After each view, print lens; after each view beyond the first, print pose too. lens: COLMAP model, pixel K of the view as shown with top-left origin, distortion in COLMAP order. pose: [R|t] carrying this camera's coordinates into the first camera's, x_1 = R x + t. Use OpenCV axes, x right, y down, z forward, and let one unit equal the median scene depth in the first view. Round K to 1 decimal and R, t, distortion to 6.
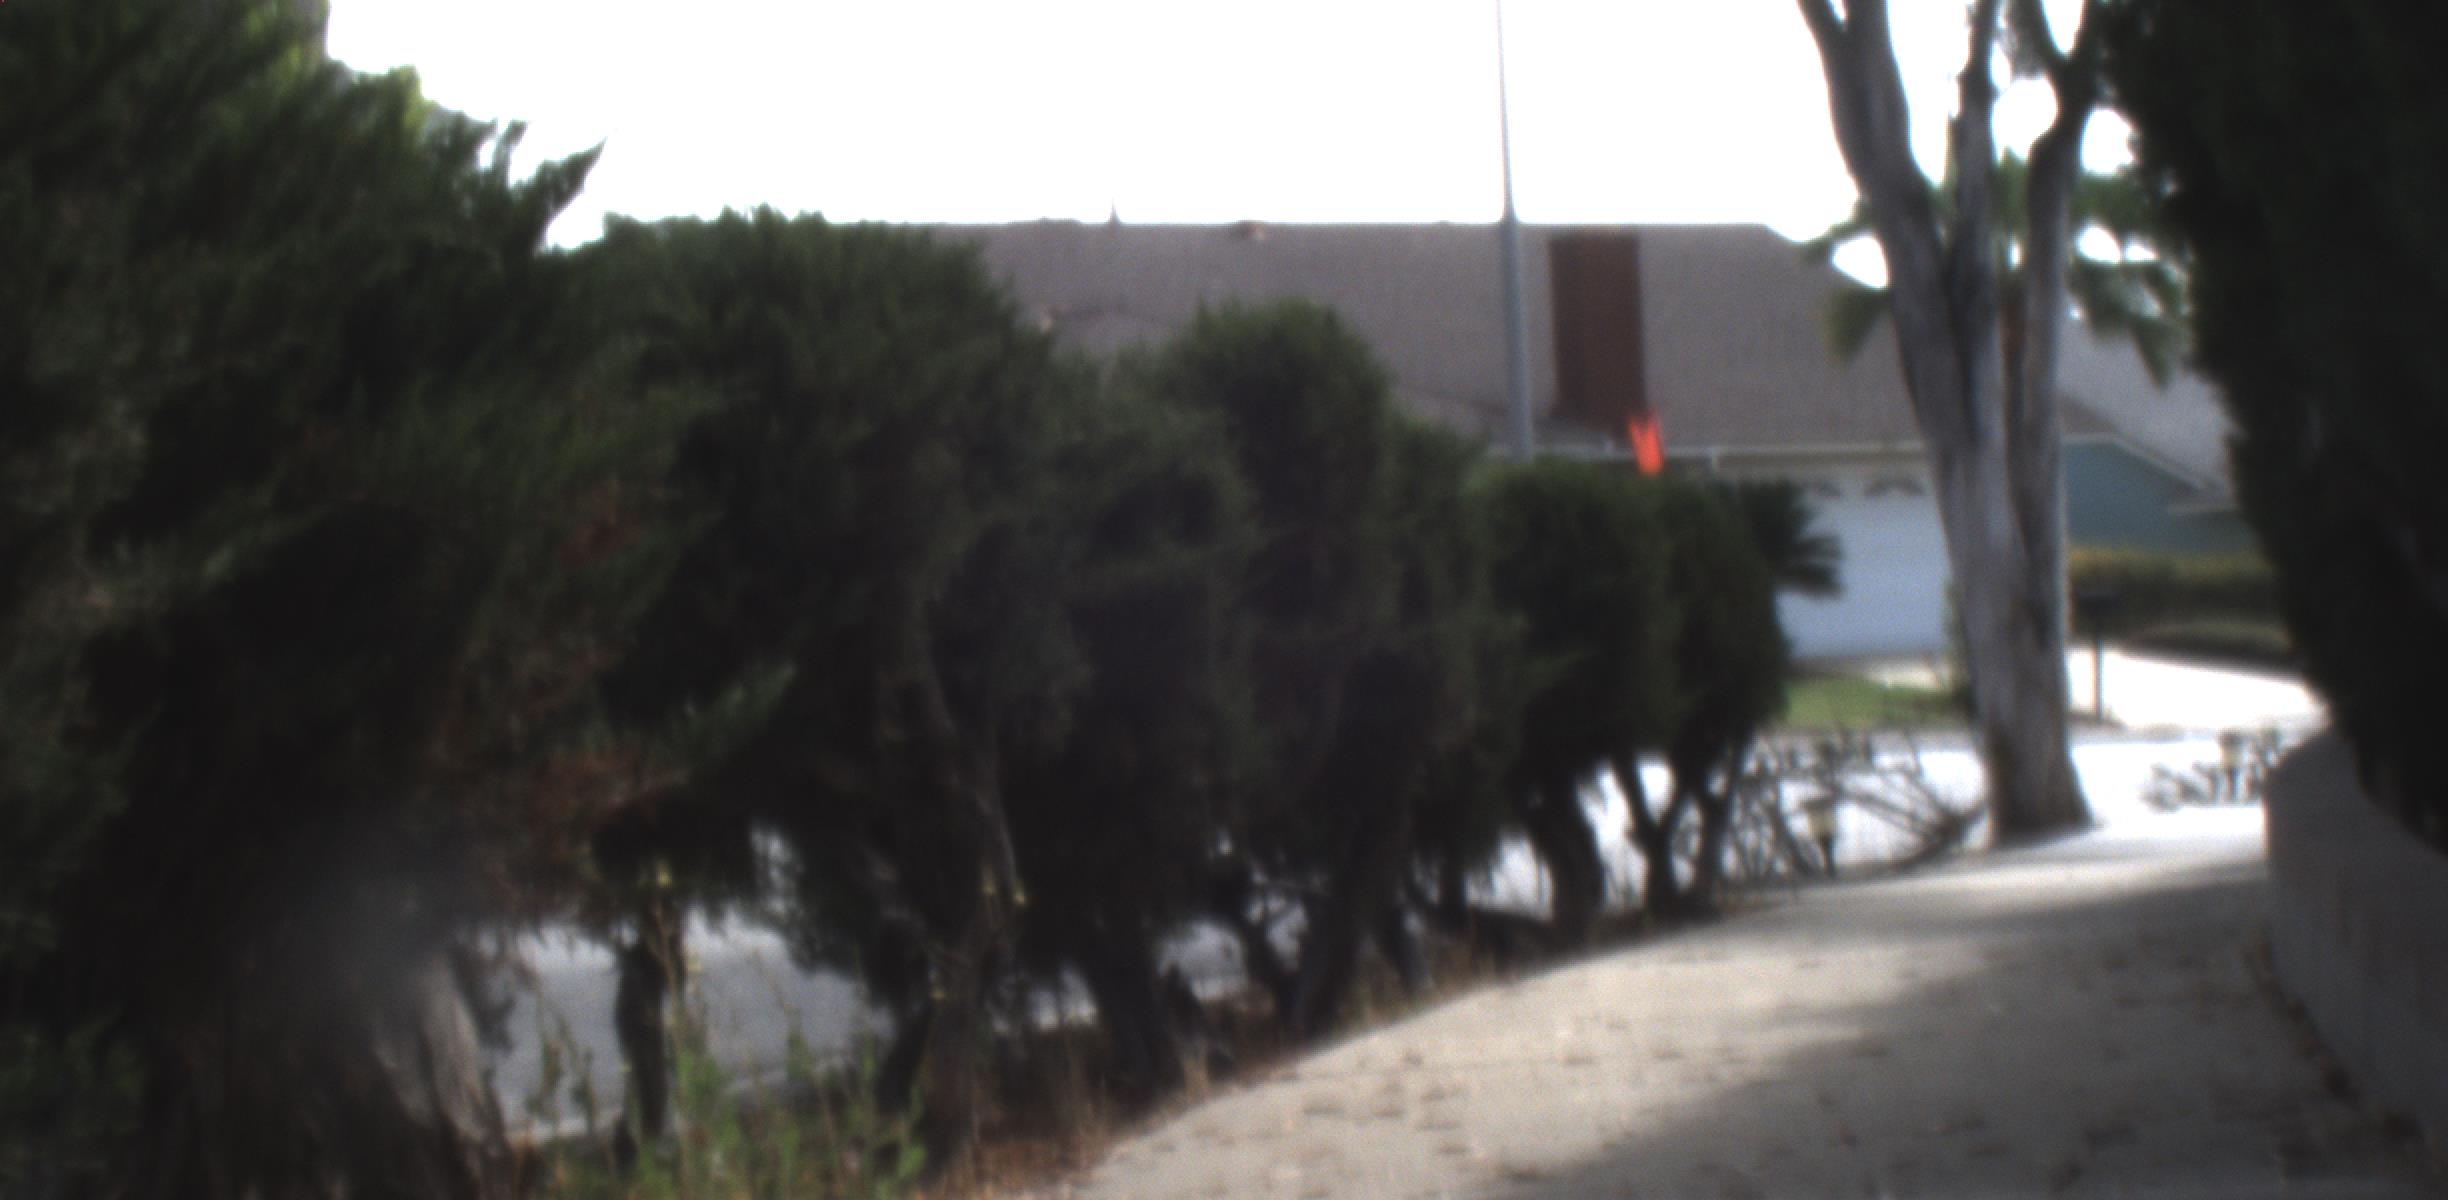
lens RADIAL K [[4189.1, 0, 1222.0], [0, 4189.1, 554.7], [0, 0, 1]] dist [-0.004645, -0.094265]
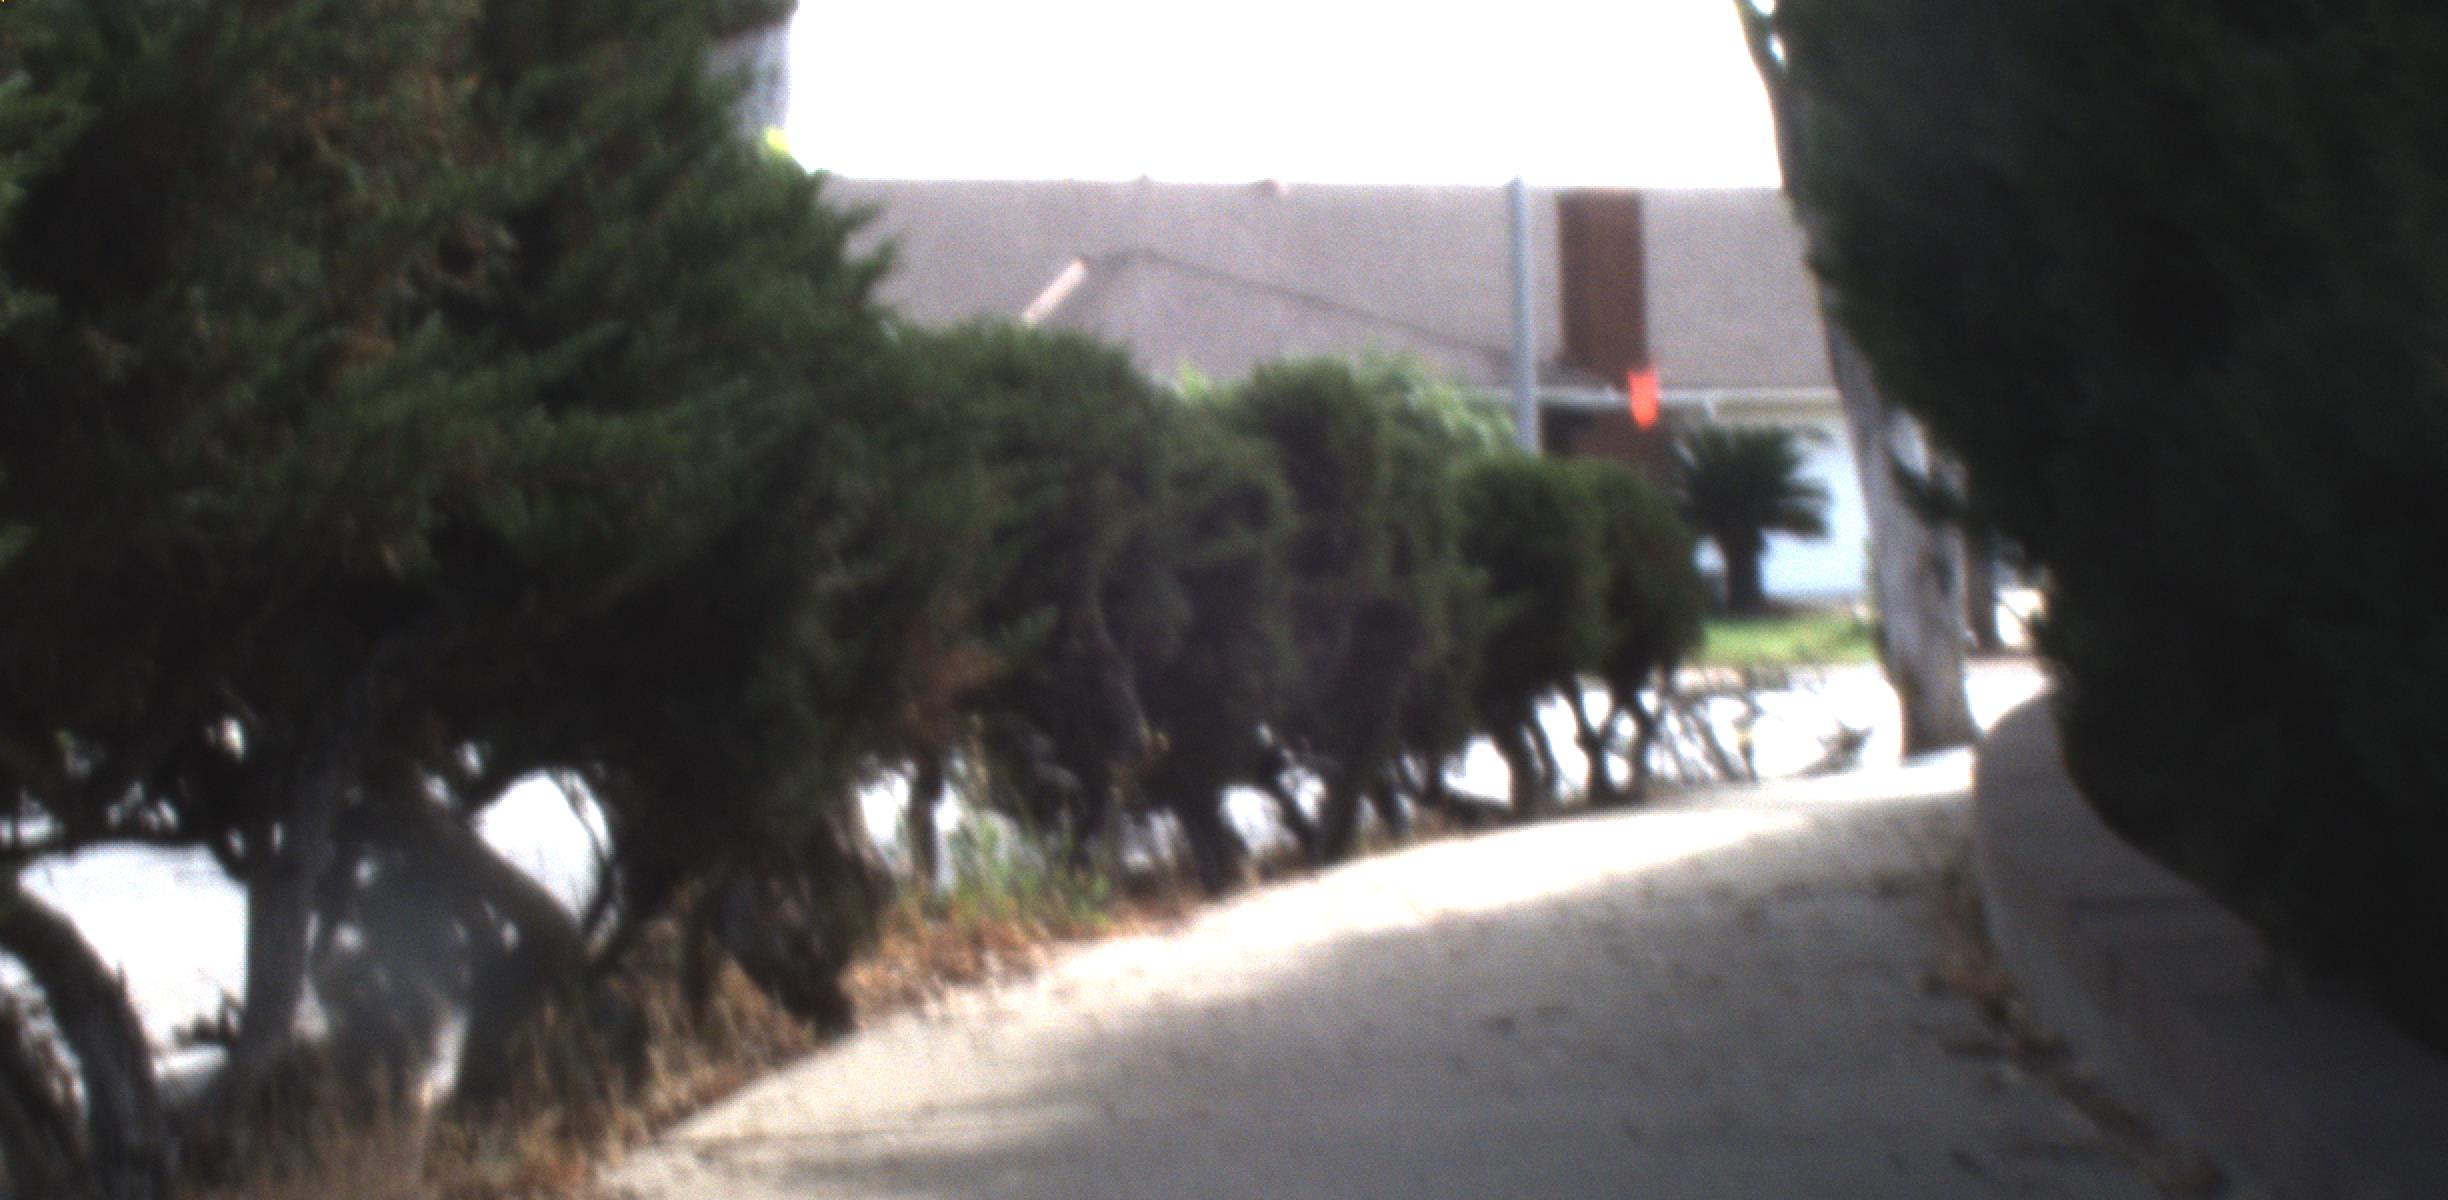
lens RADIAL K [[4189.1, 0, 1222.0], [0, 4189.1, 554.7], [0, 0, 1]] dist [-0.004645, -0.094265]
pose [[0.999925, 0.011773, -0.003279, -0.006994], [-0.011717, 0.999790, 0.016831, -0.009618], [0.003477, -0.016791, 0.999853, -0.274640]]
